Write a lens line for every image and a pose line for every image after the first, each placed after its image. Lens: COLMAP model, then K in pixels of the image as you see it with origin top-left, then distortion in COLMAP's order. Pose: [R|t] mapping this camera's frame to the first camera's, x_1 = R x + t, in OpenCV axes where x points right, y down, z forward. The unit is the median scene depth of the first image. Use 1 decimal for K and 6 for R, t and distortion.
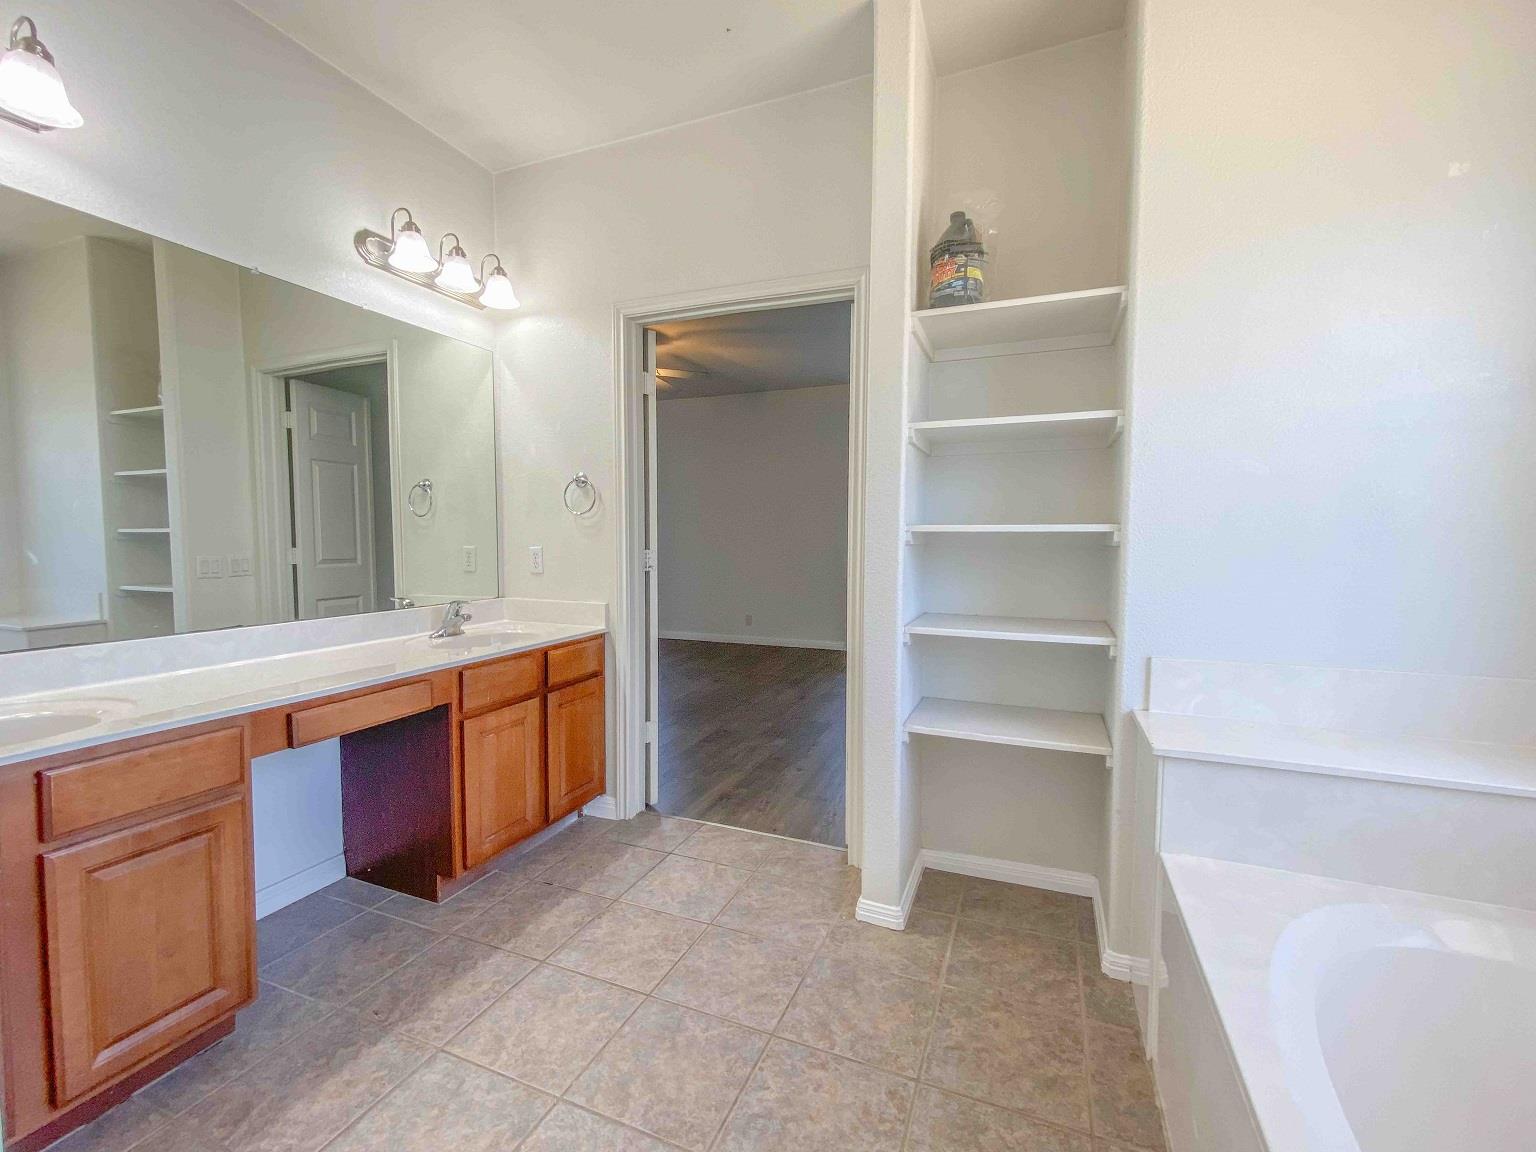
lens RADIAL K [[646.0, 0, 769.1], [0, 646.0, 573.5], [0, 0, 1]] dist [0.004728, -0.001116]
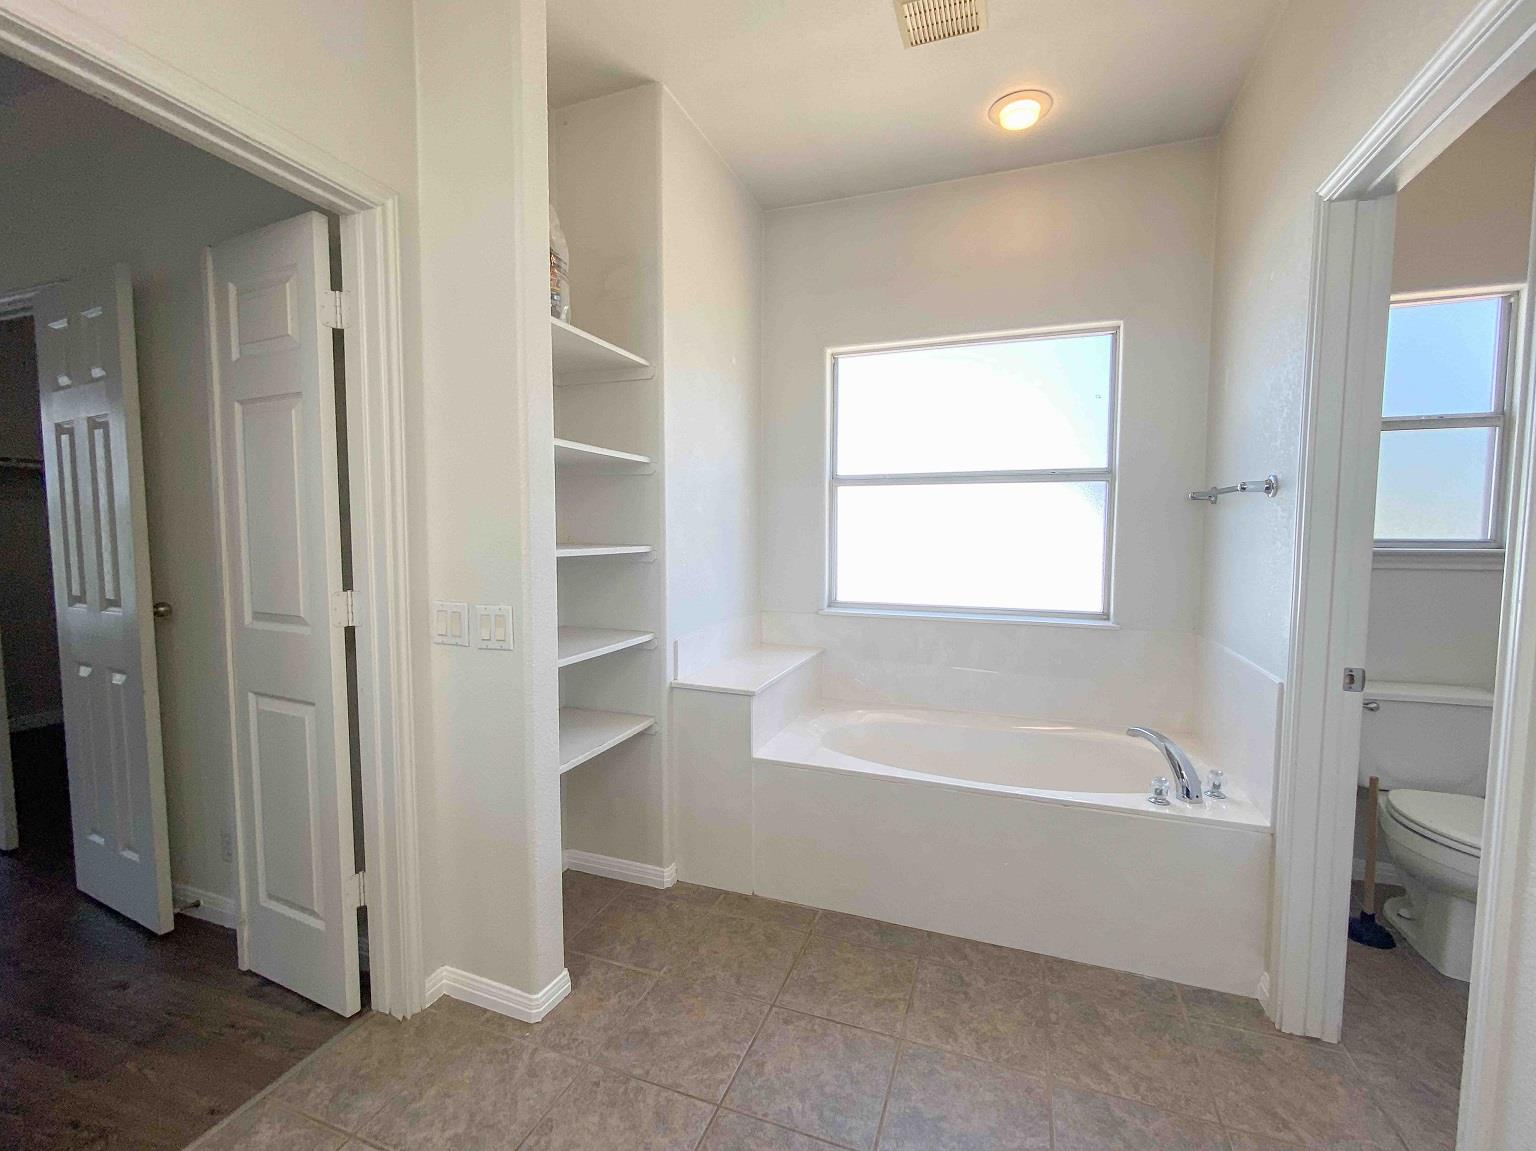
lens RADIAL K [[646.0, 0, 770.6], [0, 646.0, 578.5], [0, 0, 1]] dist [0.004728, -0.001116]
pose [[0.013069, -0.079979, 0.996711, -0.910678], [0.064509, 0.994787, 0.078979, -0.114360], [-0.997832, 0.063264, 0.018160, 0.913693]]
